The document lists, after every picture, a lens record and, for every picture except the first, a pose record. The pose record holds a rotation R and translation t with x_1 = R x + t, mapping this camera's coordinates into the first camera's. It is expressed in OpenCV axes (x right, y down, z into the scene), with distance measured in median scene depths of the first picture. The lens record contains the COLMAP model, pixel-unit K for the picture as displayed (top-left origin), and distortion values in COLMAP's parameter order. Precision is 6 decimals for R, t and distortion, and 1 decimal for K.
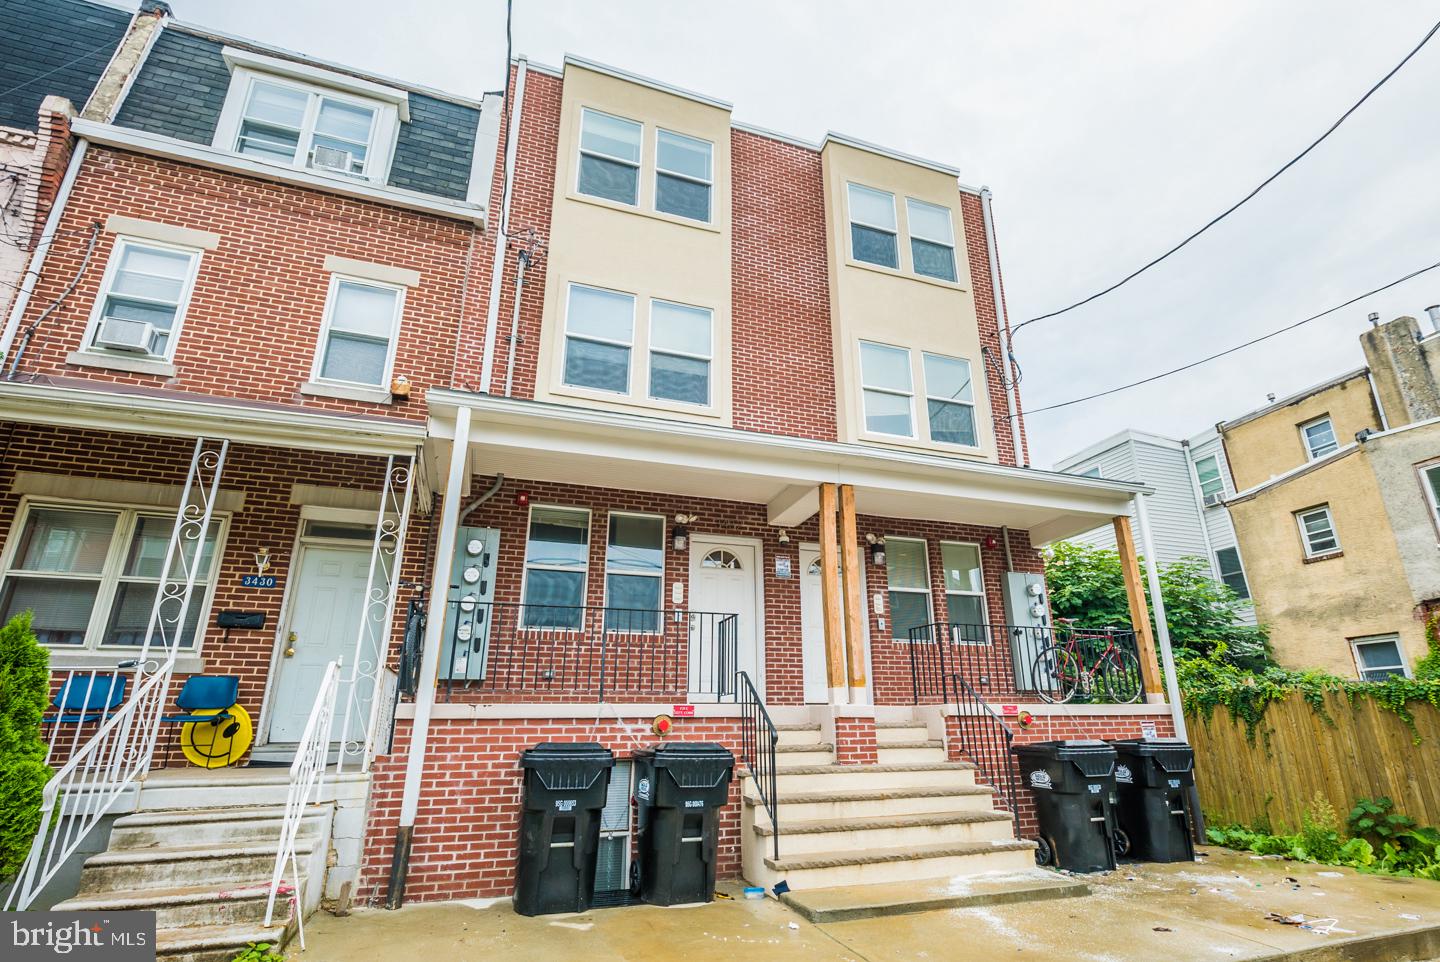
lens RADIAL K [[662.1, 0, 708.0], [0, 662.1, 516.8], [0, 0, 1]] dist [-0.000182, -0.000053]
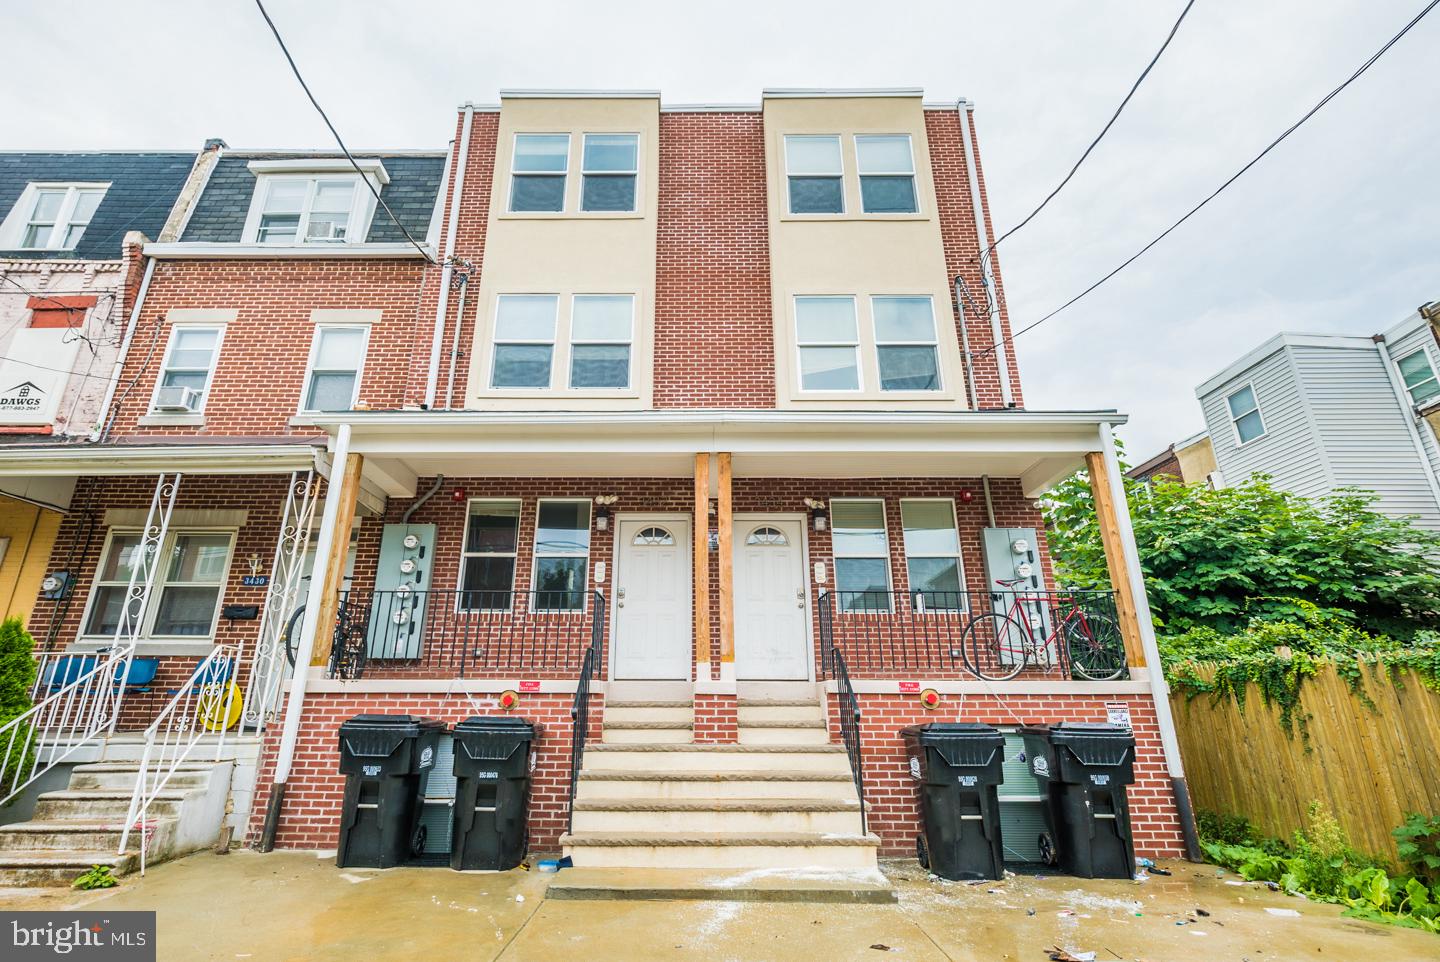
lens RADIAL K [[662.1, 0, 706.5], [0, 662.1, 476.4], [0, 0, 1]] dist [-0.000182, -0.000053]
pose [[0.946448, -0.094034, -0.308858, 0.466763], [0.086903, 0.995537, -0.036798, 0.019205], [0.310940, 0.007987, 0.950396, 0.068786]]
